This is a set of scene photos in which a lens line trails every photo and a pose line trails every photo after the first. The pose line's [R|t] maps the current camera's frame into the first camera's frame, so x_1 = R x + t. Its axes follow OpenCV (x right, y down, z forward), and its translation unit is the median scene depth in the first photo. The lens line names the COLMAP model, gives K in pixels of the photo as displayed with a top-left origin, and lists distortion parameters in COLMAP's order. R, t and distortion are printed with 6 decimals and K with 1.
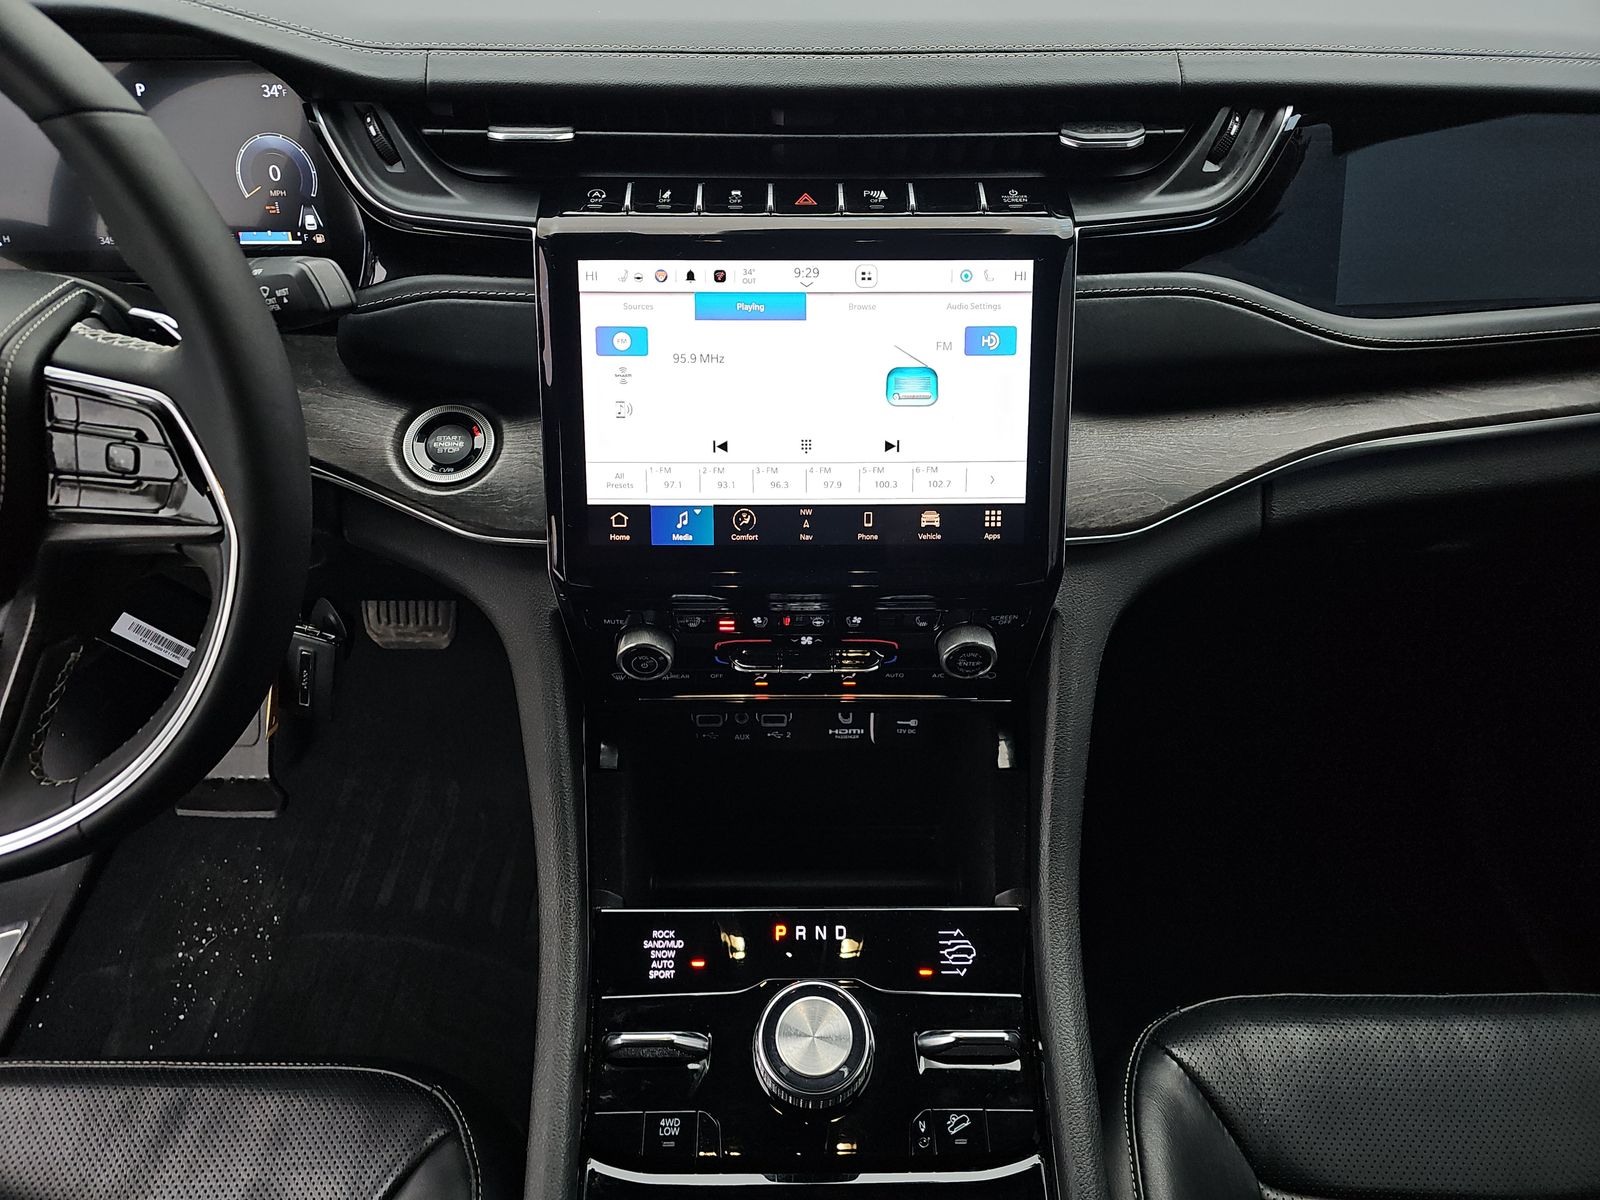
lens RADIAL K [[1092.3, 0, 800.0], [0, 1092.3, 600.0], [0, 0, 1]] dist [0.026979, 0.000269]
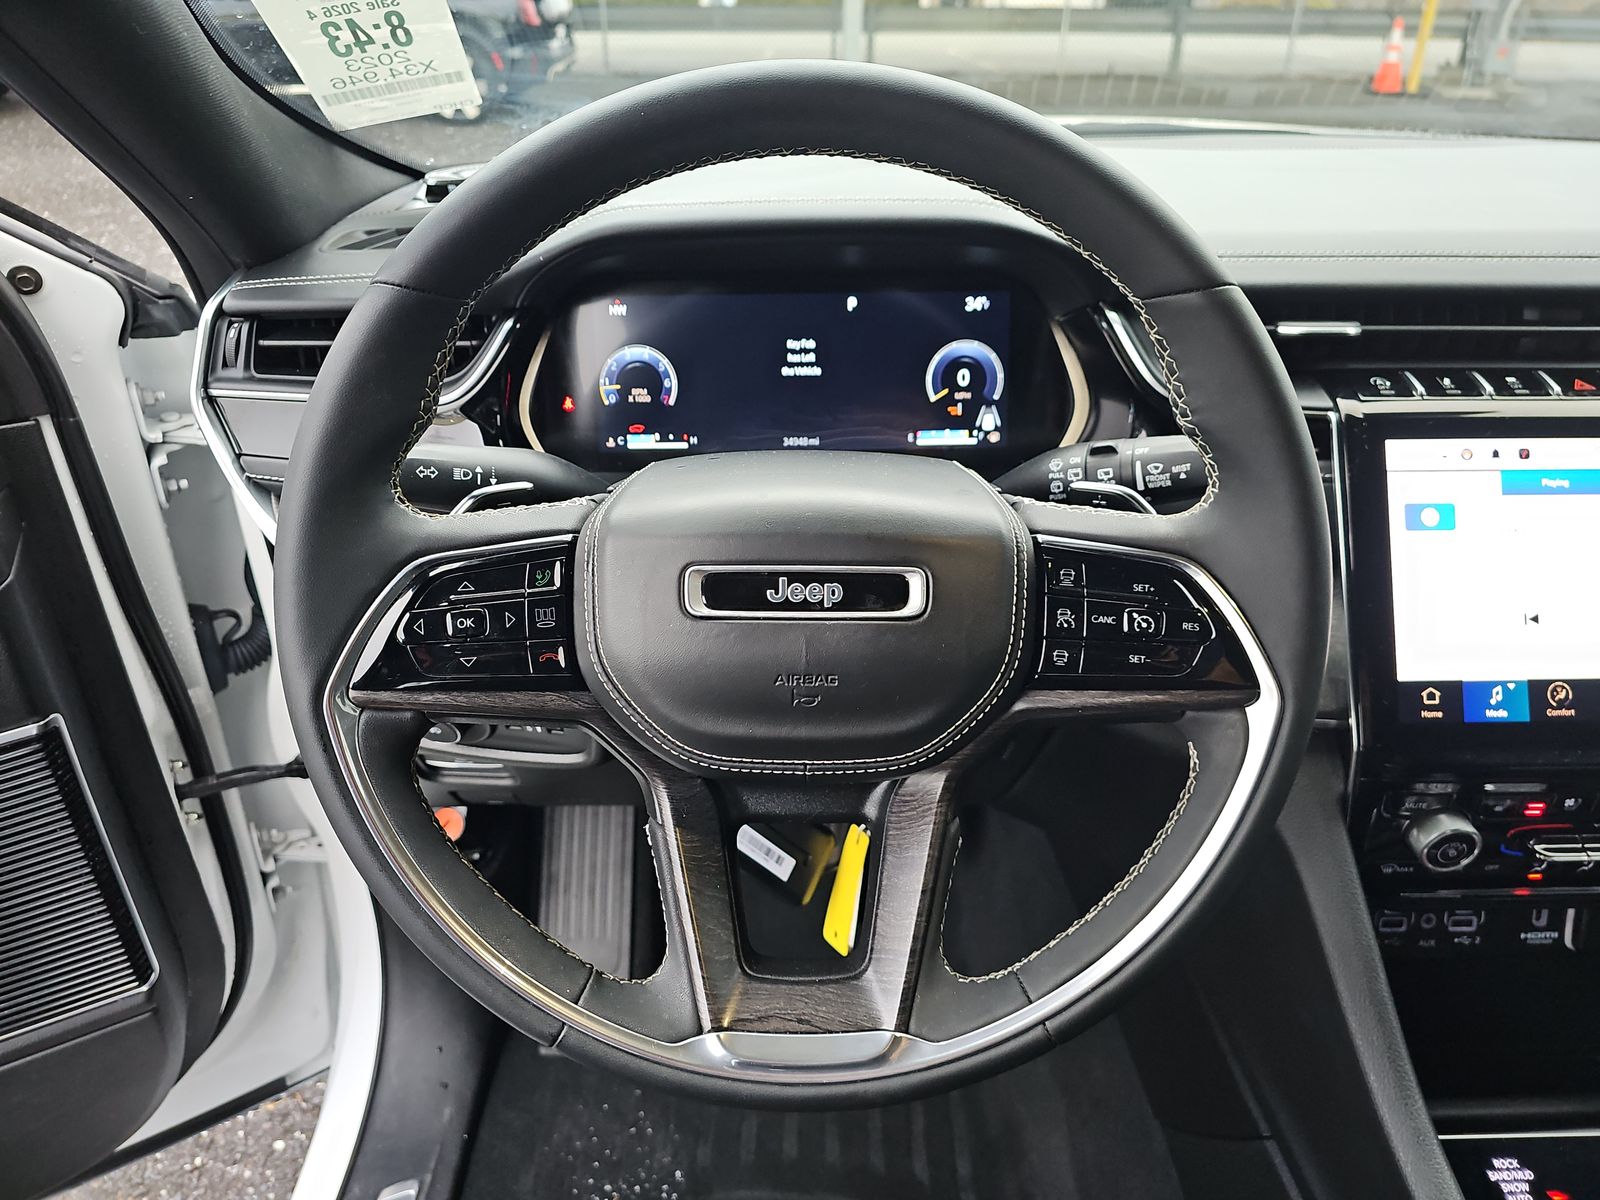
lens RADIAL K [[1130.2, 0, 800.0], [0, 1130.2, 600.0], [0, 0, 1]] dist [0.001668, -0.000908]
pose [[0.999856, -0.012545, 0.011443, -0.733037], [0.014744, 0.975686, -0.218678, 0.054067], [-0.008422, 0.218815, 0.975730, 0.011739]]
